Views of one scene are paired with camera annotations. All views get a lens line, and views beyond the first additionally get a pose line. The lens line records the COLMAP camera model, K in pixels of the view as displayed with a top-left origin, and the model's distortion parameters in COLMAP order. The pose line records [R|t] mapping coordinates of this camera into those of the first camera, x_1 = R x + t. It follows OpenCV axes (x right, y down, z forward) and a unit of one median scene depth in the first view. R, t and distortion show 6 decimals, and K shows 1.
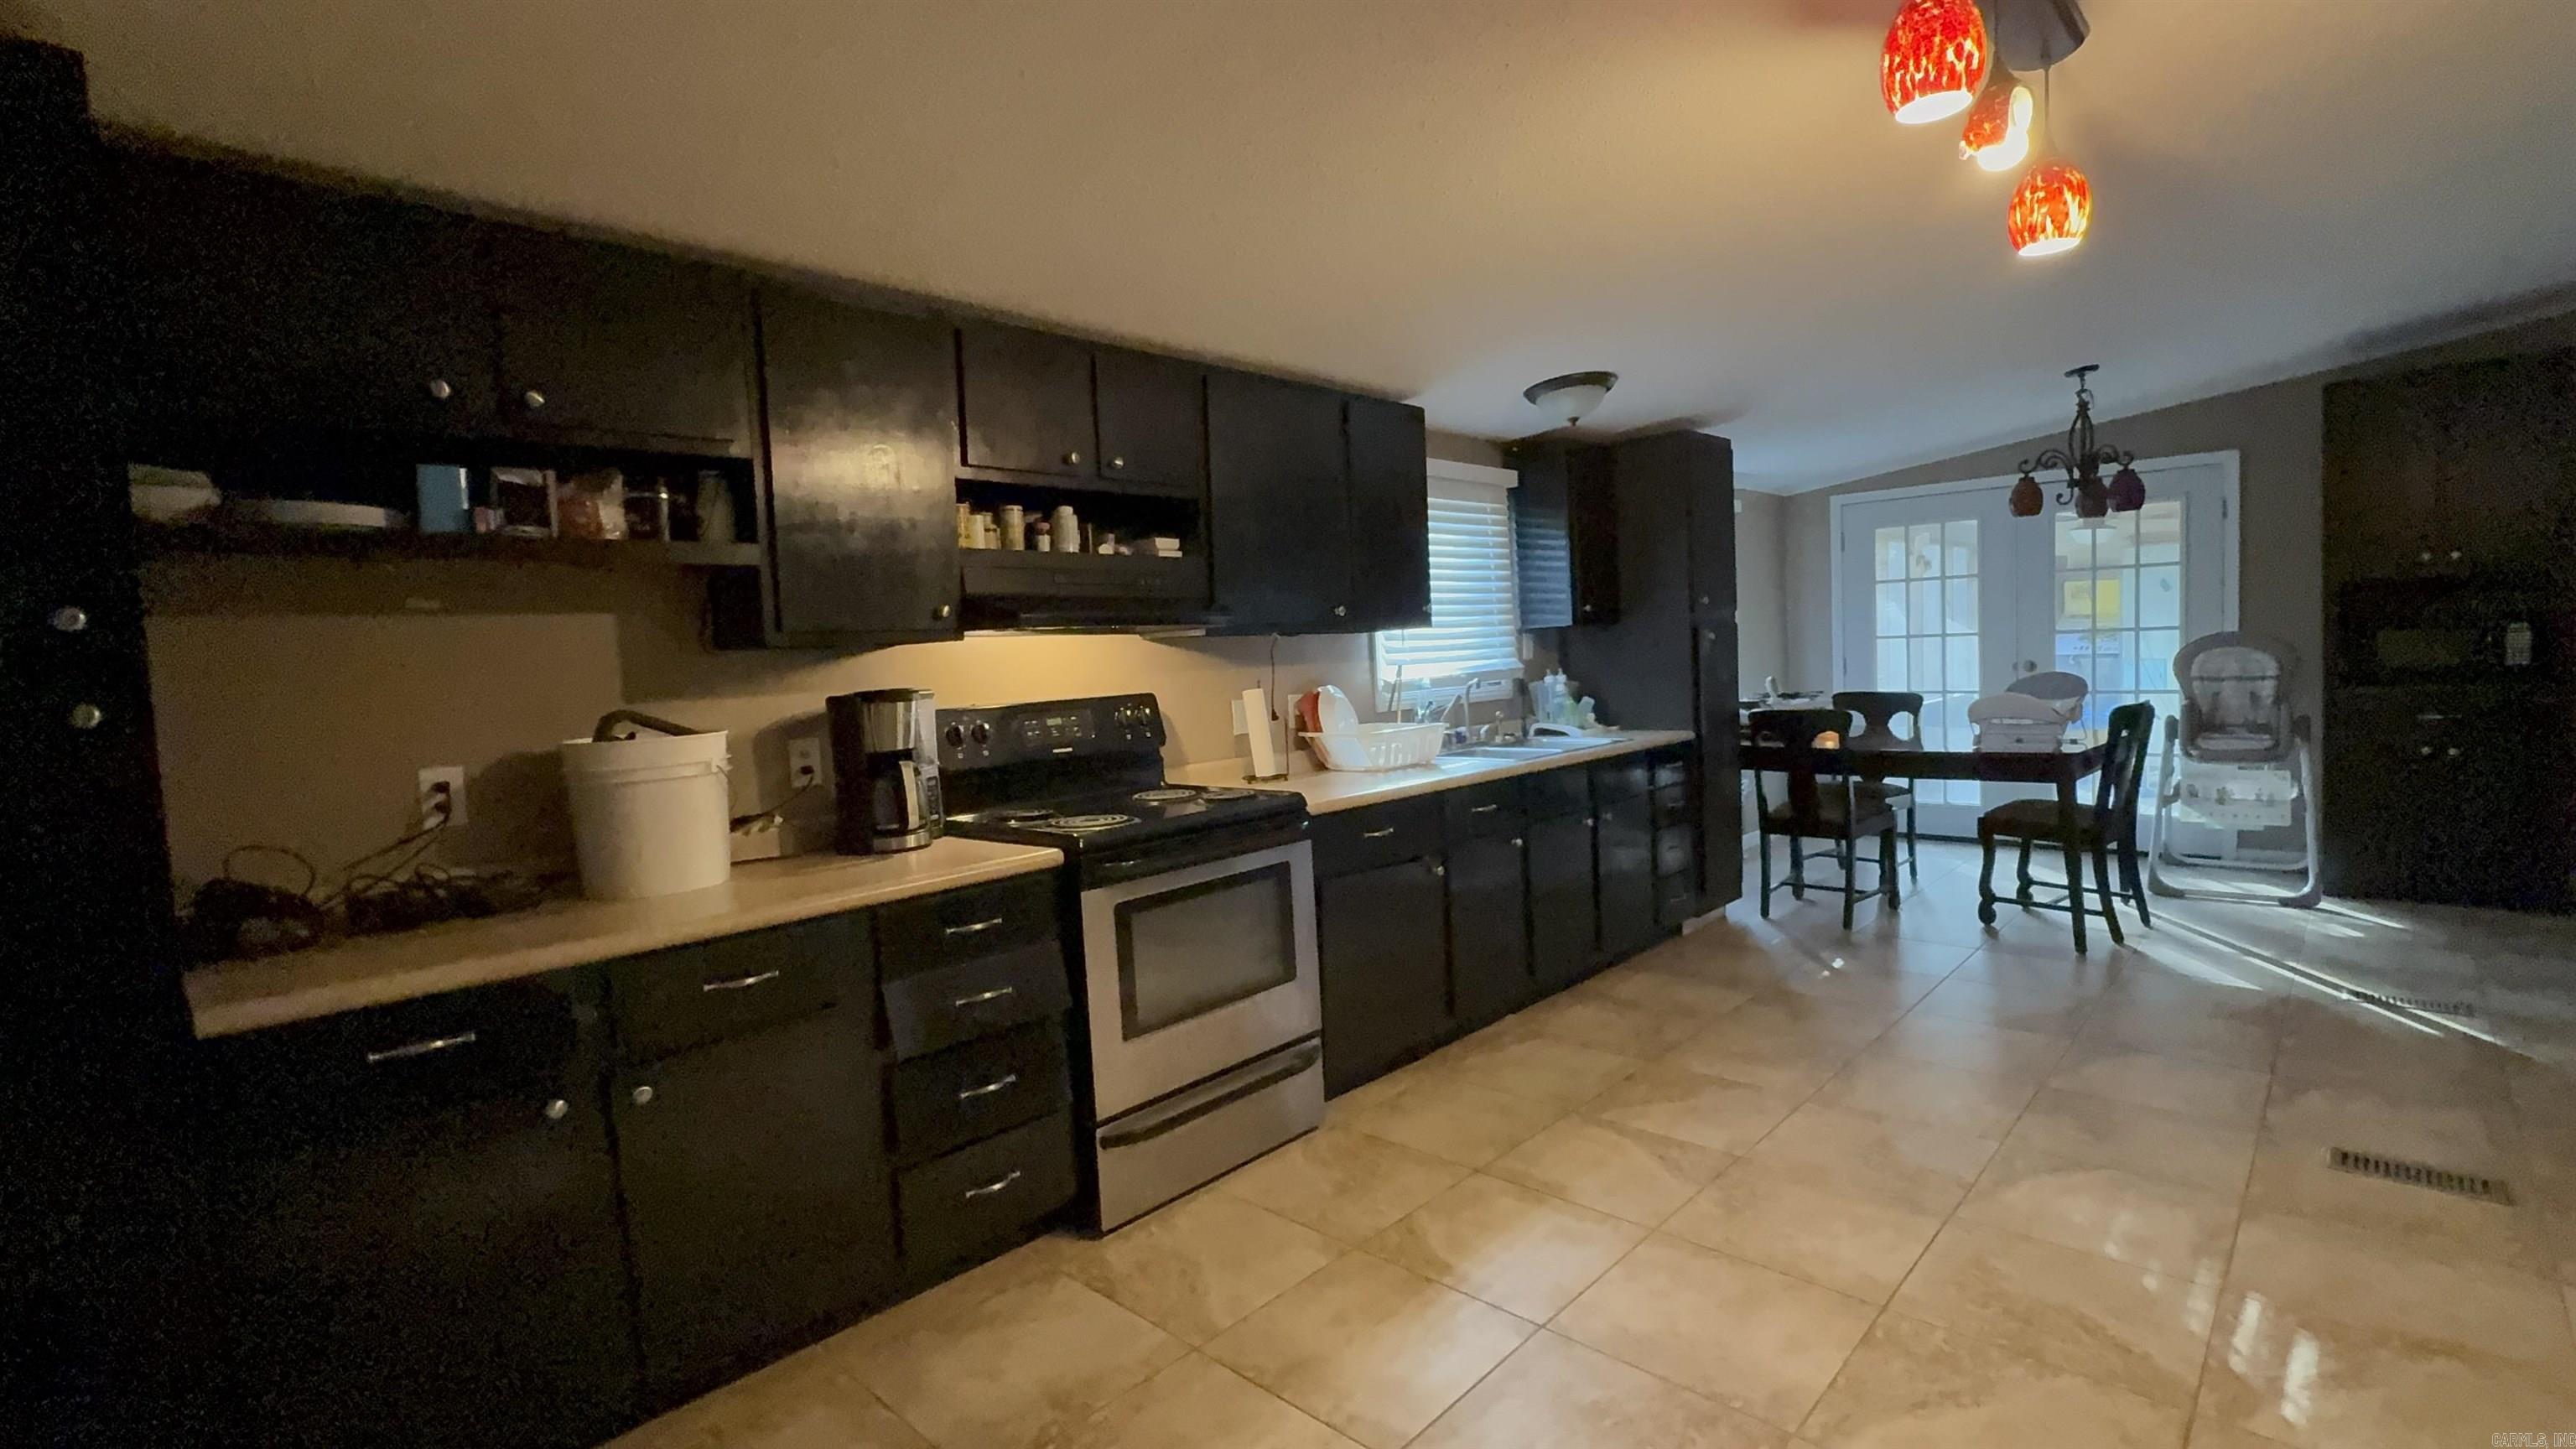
lens RADIAL K [[1146.7, 0, 1296.0], [0, 1146.7, 731.6], [0, 0, 1]] dist [0.003868, 0.000600]
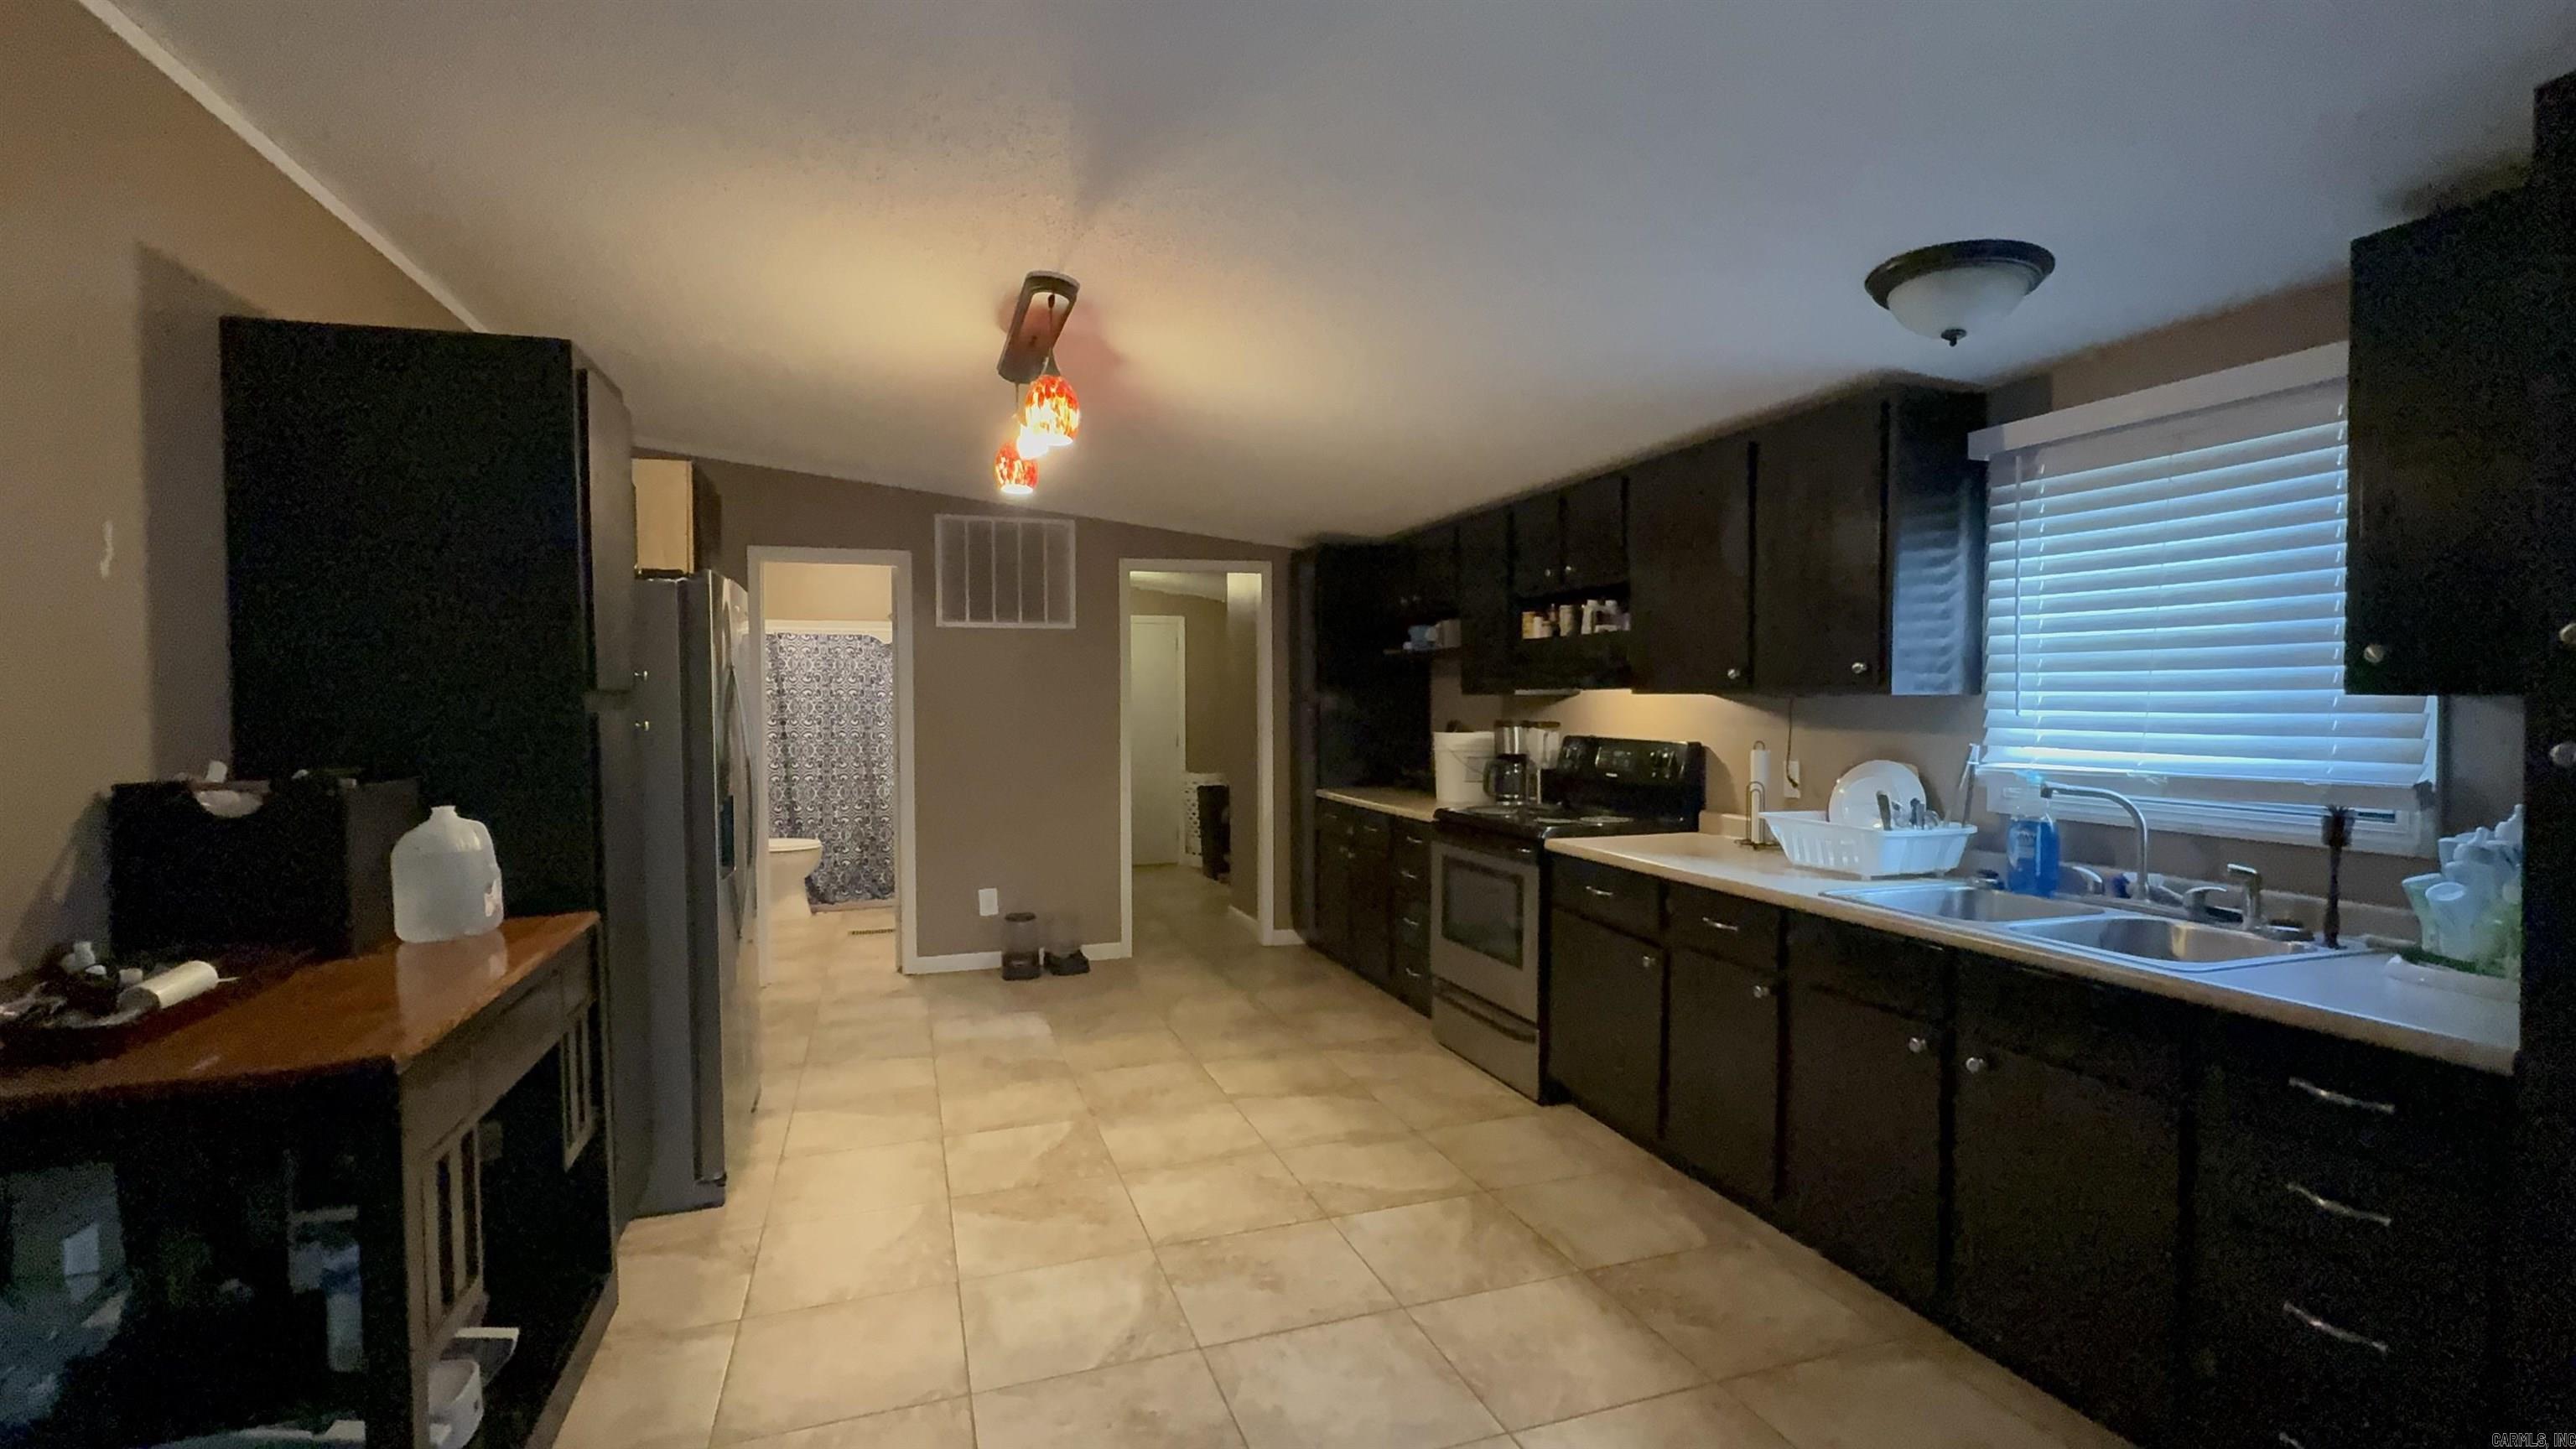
lens RADIAL K [[1146.7, 0, 1293.6], [0, 1146.7, 730.9], [0, 0, 1]] dist [0.003868, 0.000600]
pose [[-0.458456, 0.077181, -0.885359, 1.260227], [-0.035574, 0.993830, 0.105058, -0.177048], [0.888005, 0.079661, -0.452882, 1.371044]]
